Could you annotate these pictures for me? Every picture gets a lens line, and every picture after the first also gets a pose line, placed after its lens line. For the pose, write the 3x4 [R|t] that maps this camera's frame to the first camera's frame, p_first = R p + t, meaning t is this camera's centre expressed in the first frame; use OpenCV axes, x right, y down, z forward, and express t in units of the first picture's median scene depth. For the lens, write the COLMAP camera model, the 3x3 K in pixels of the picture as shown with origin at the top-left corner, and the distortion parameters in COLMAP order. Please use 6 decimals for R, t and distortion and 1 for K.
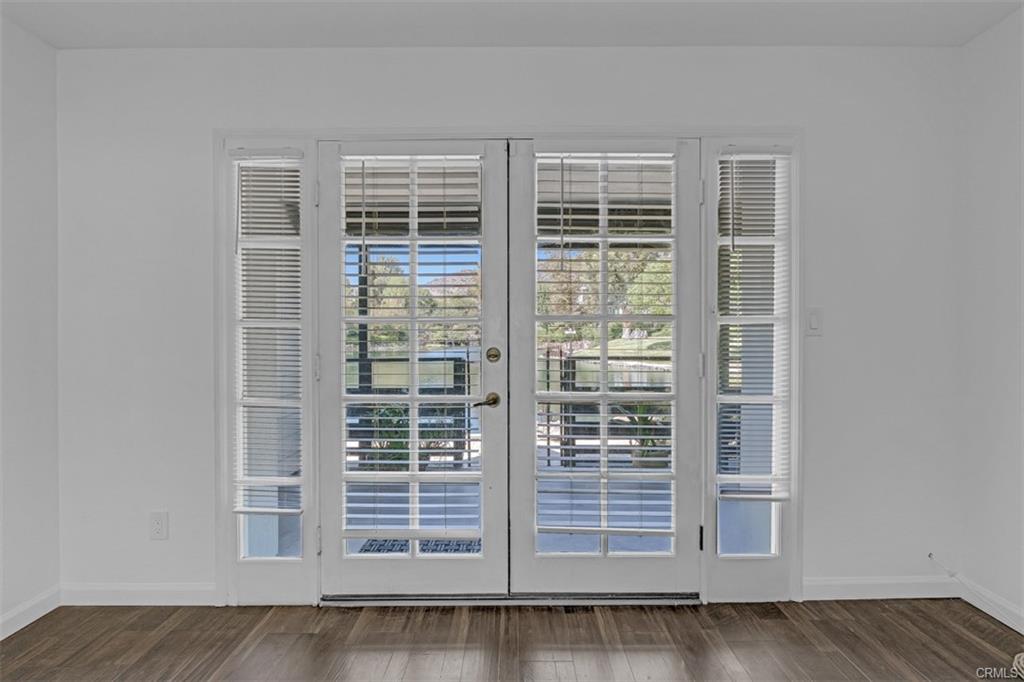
lens RADIAL K [[449.0, 0, 505.4], [0, 449.0, 339.6], [0, 0, 1]] dist [-0.008190, 0.001092]
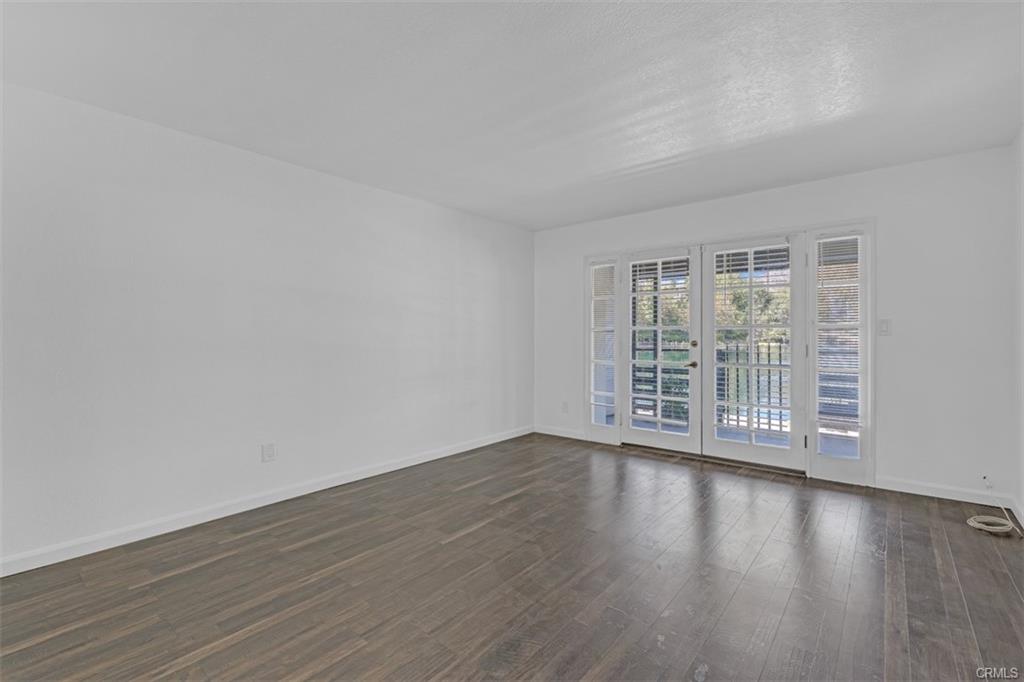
lens RADIAL K [[449.0, 0, 512.4], [0, 449.0, 331.7], [0, 0, 1]] dist [-0.008190, 0.001092]
pose [[0.774453, 0.000075, -0.632632, 0.670768], [-0.007472, 0.999931, -0.009028, -0.001091], [0.632587, 0.011719, 0.774400, -1.269524]]
